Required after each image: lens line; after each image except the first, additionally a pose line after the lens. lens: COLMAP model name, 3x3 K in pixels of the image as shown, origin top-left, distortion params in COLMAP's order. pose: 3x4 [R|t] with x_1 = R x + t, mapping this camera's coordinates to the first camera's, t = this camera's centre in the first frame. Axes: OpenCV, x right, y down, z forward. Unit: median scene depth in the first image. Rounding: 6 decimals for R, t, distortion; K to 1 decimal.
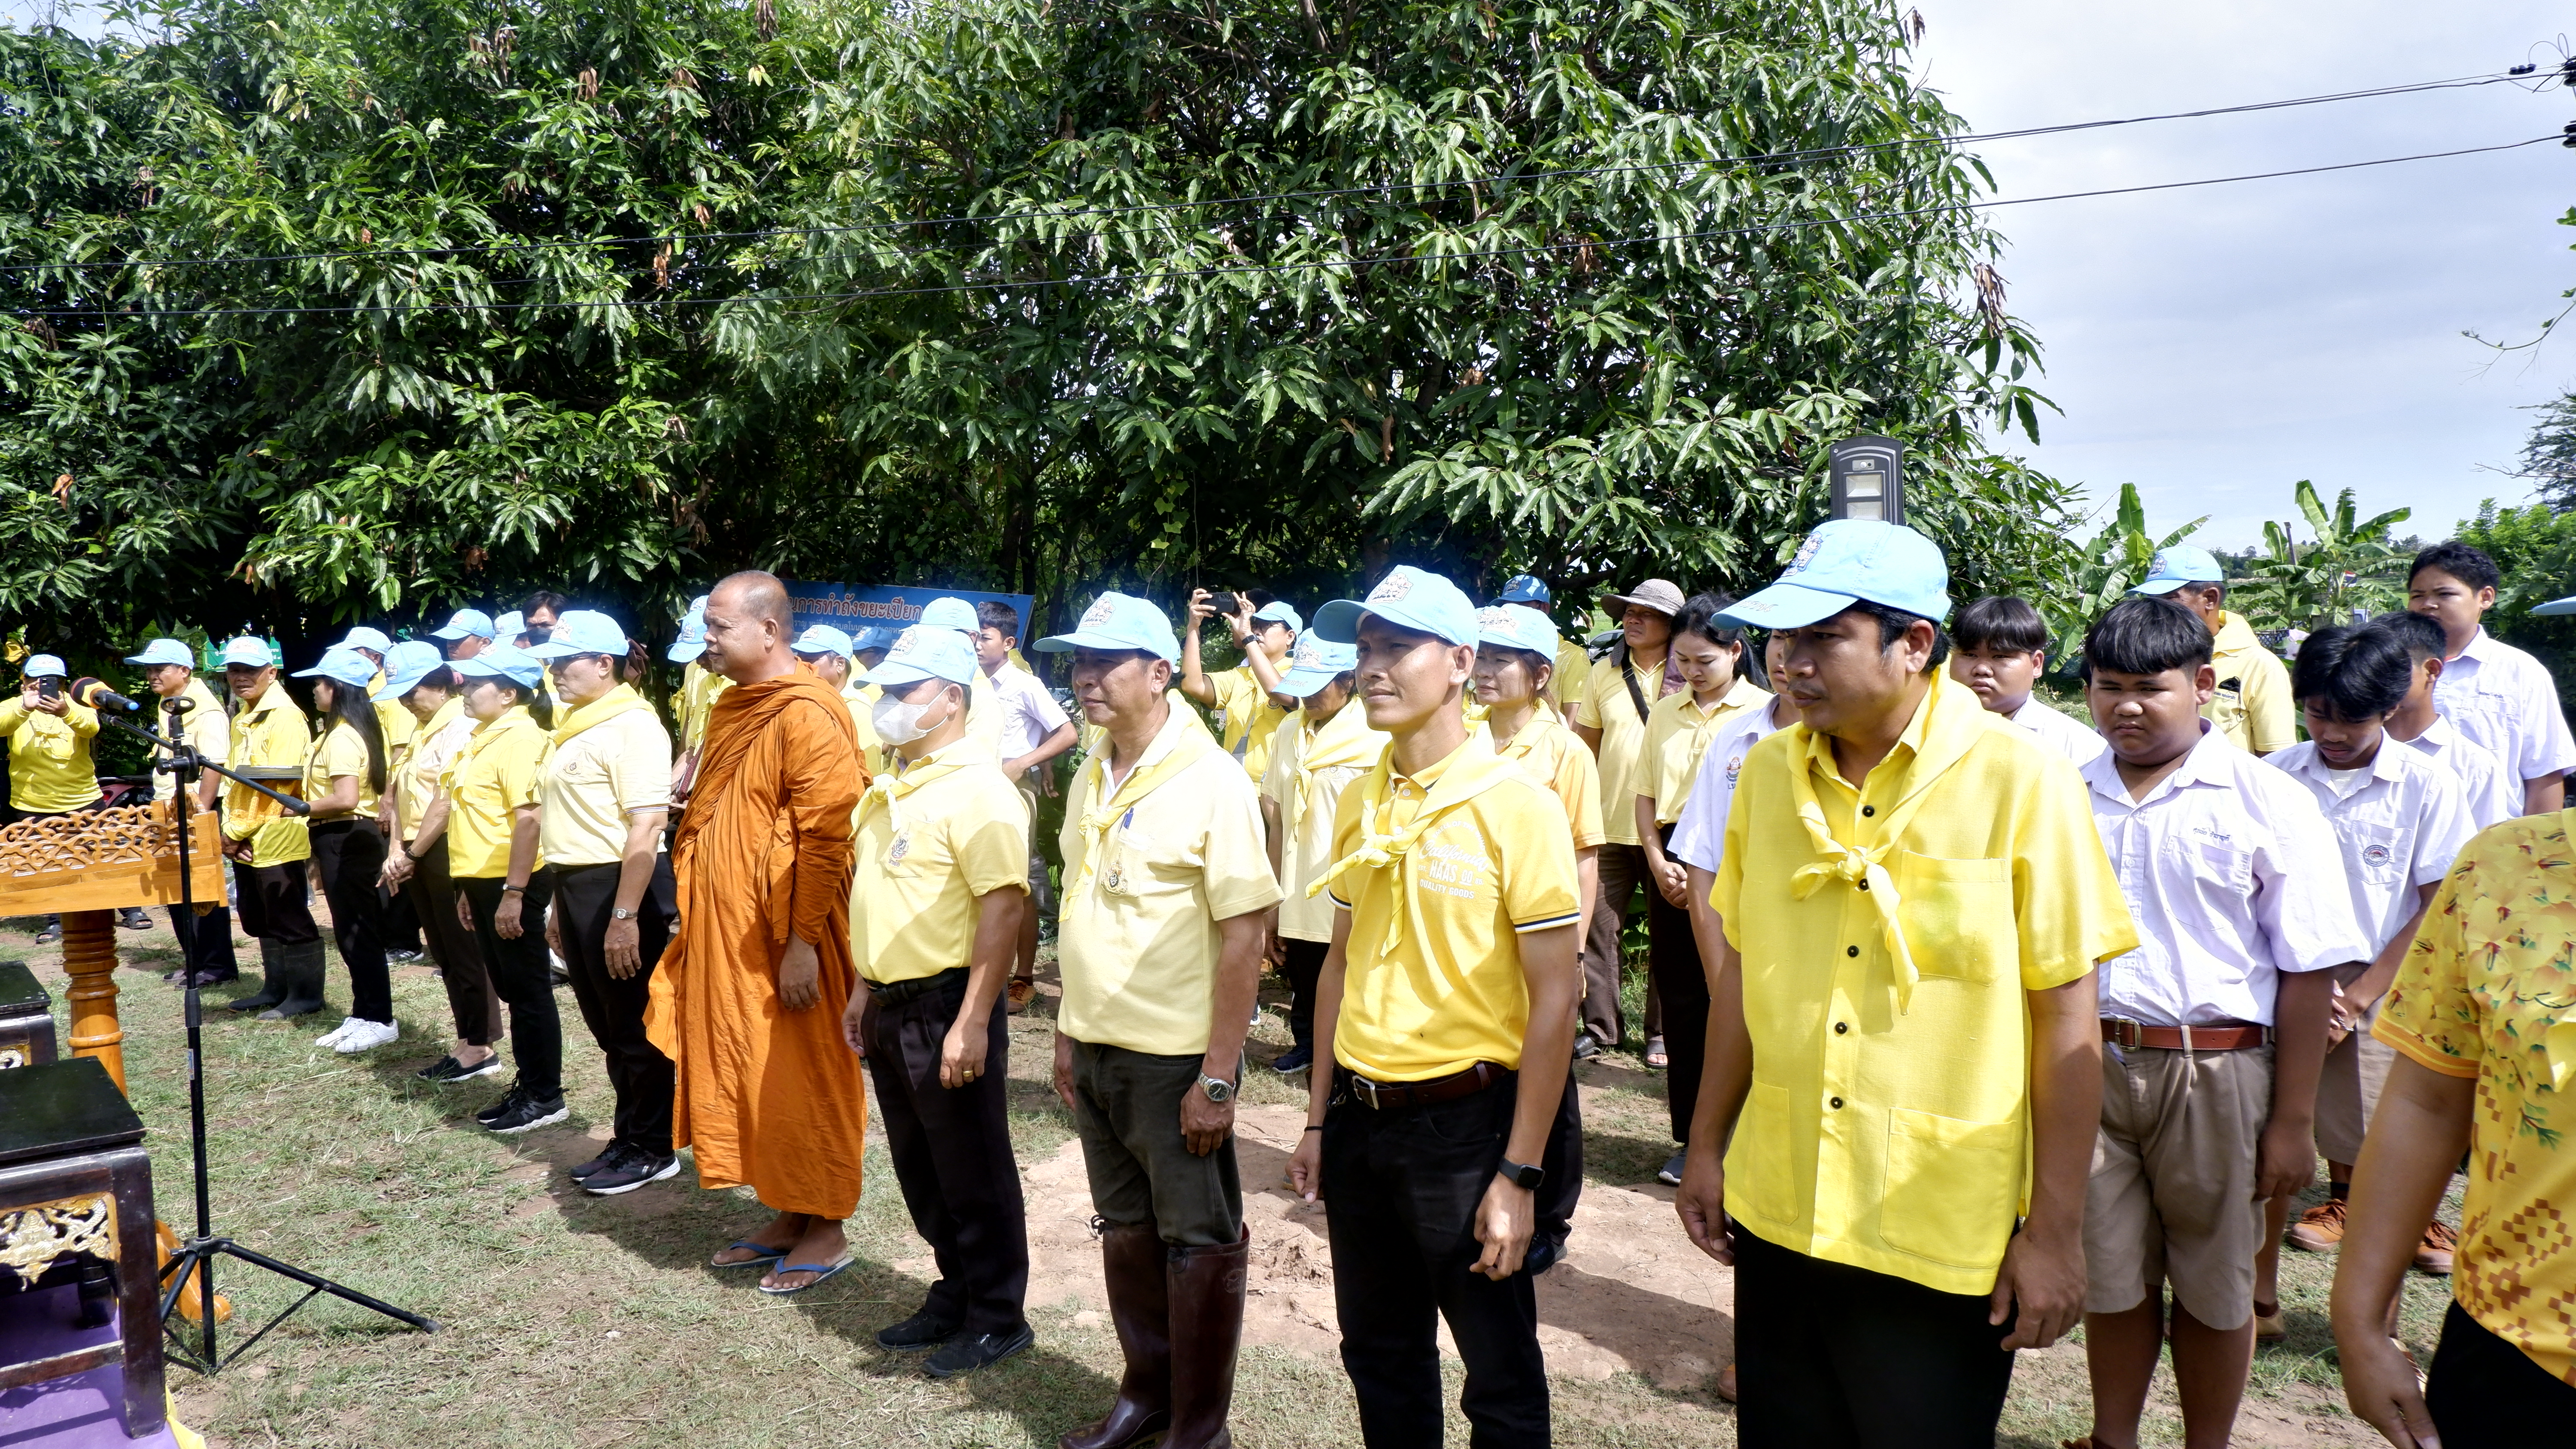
lens RADIAL K [[1843.6, 0, 1309.6], [0, 1843.6, 726.6], [0, 0, 1]] dist [0.005375, -0.003075]
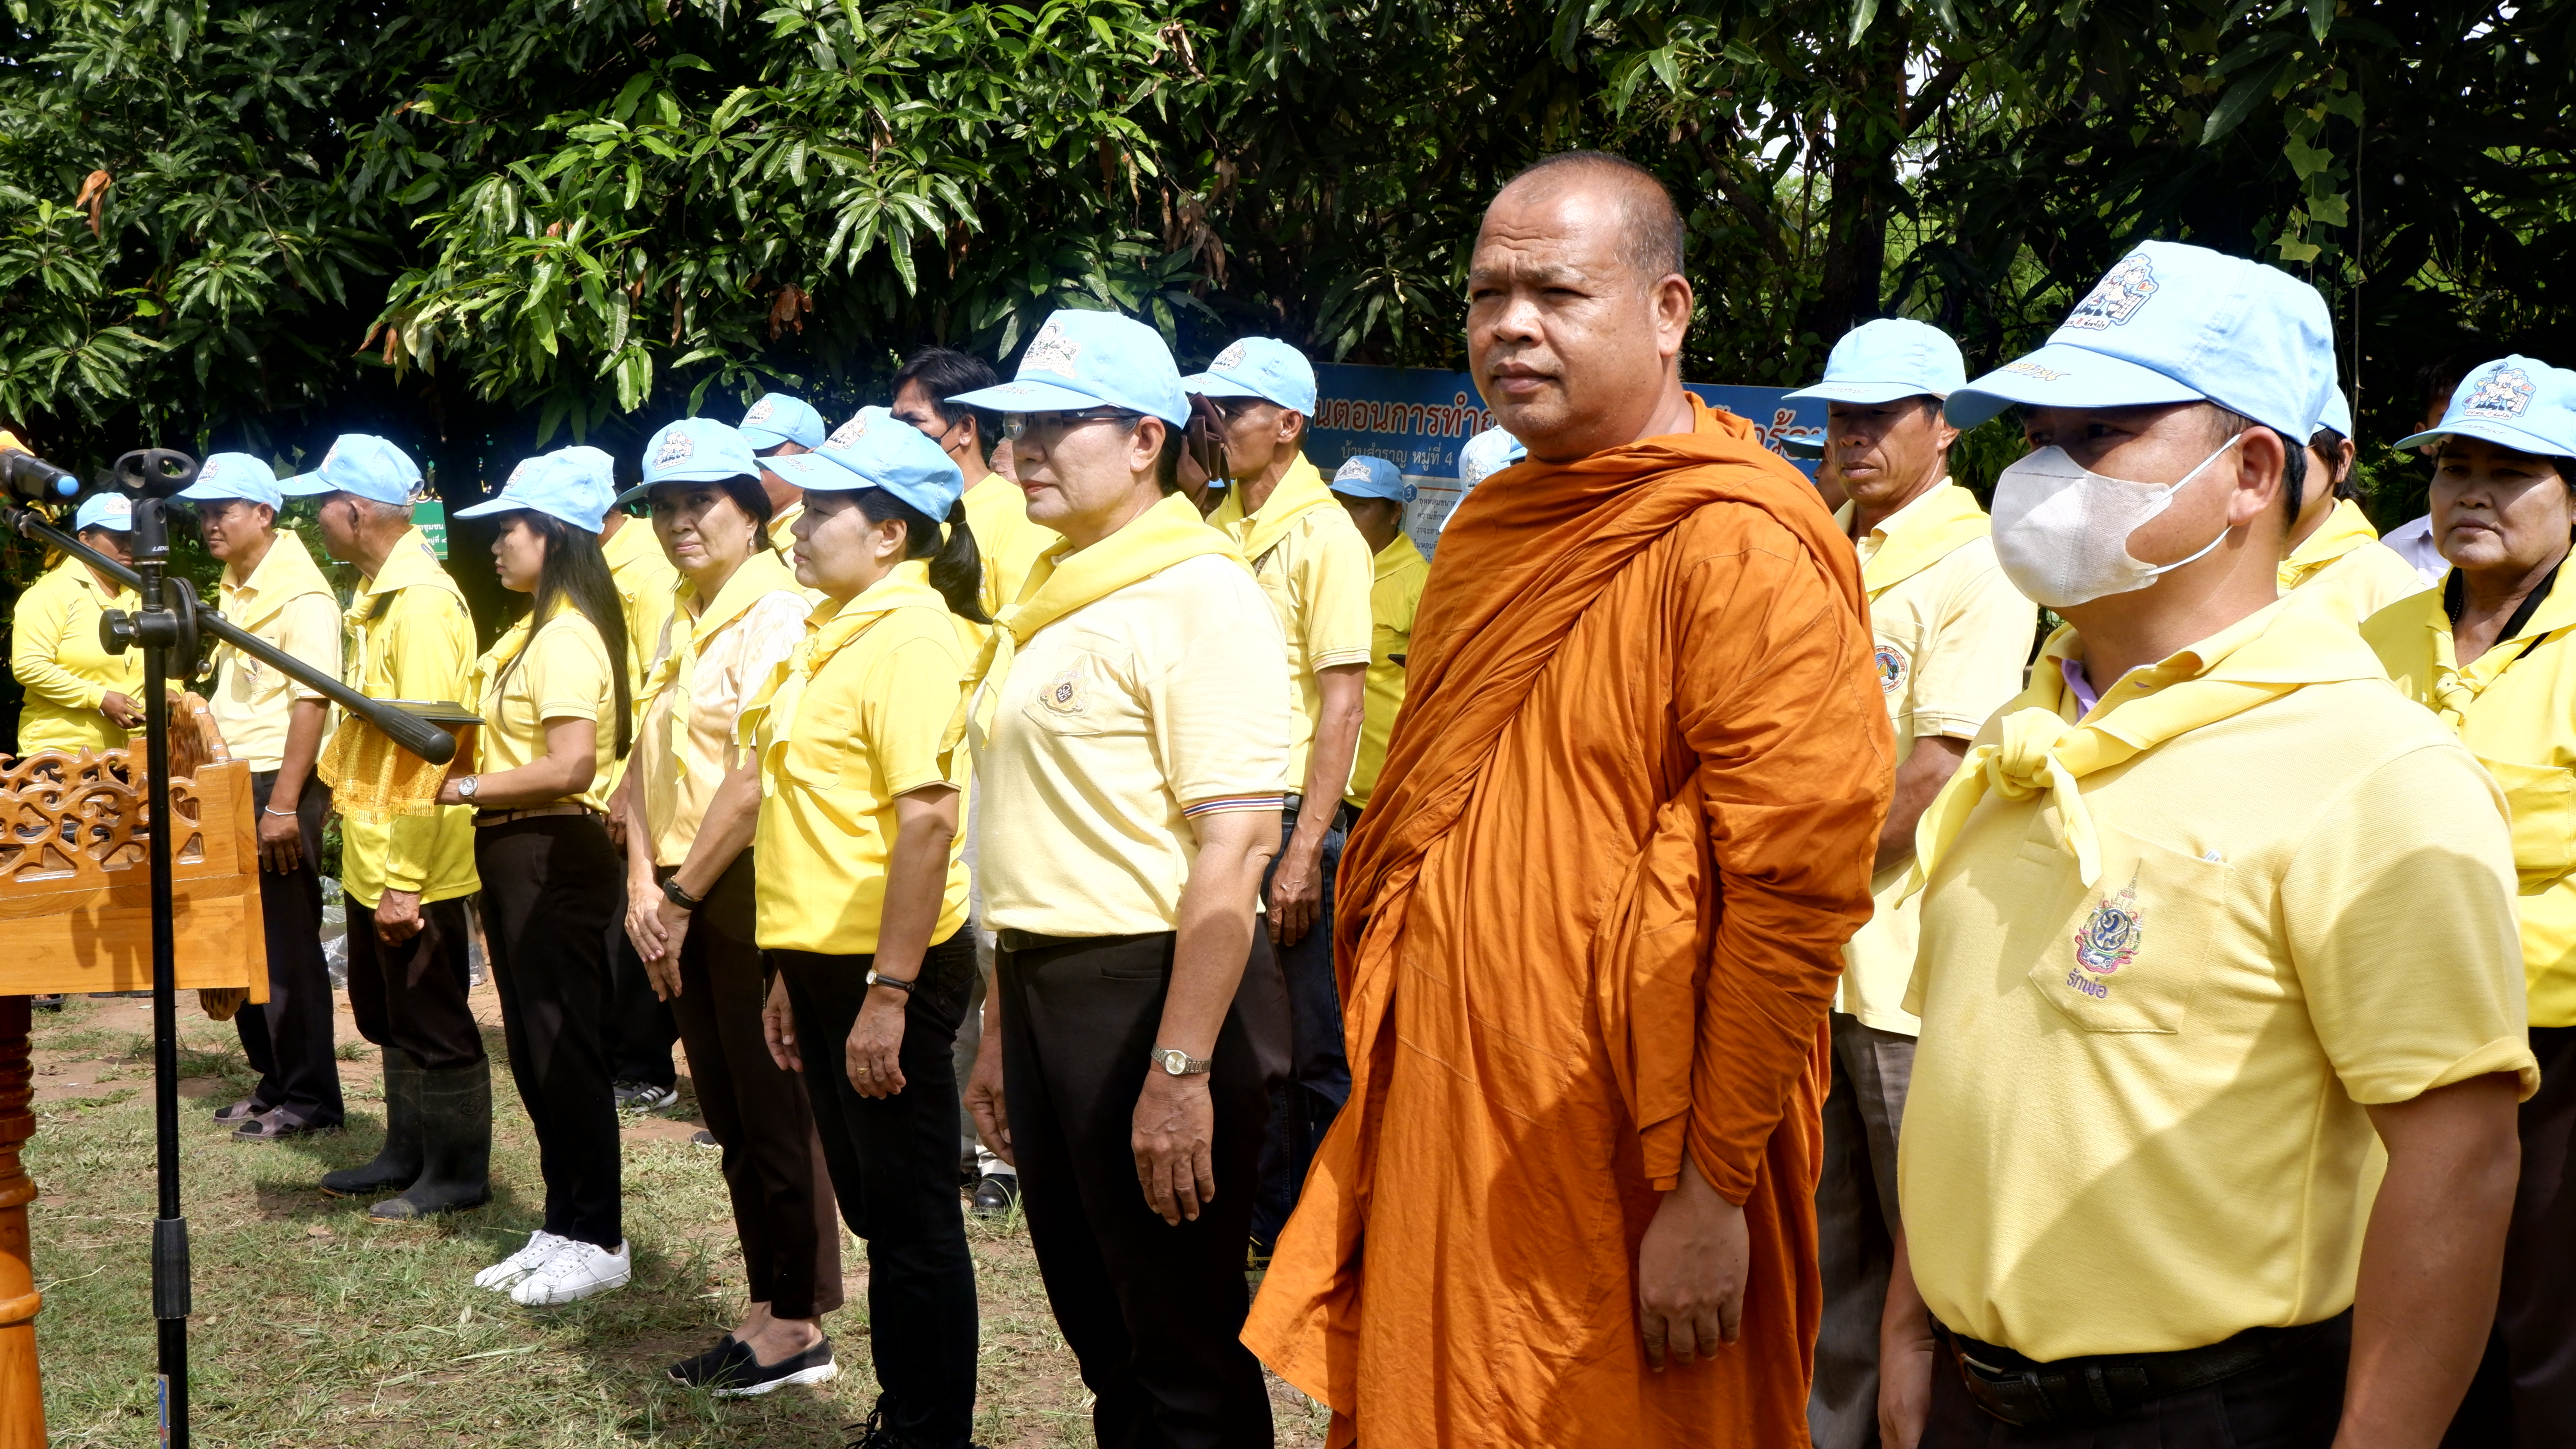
lens RADIAL K [[3083.9, 0, 1207.6], [0, 3083.9, 766.0], [0, 0, 1]] dist [-0.026077, 0.000000]
pose [[0.963098, 0.032919, -0.267131, -0.126887], [-0.029594, 0.999426, 0.016463, 0.017366], [0.267519, -0.007950, 0.963520, 0.245278]]
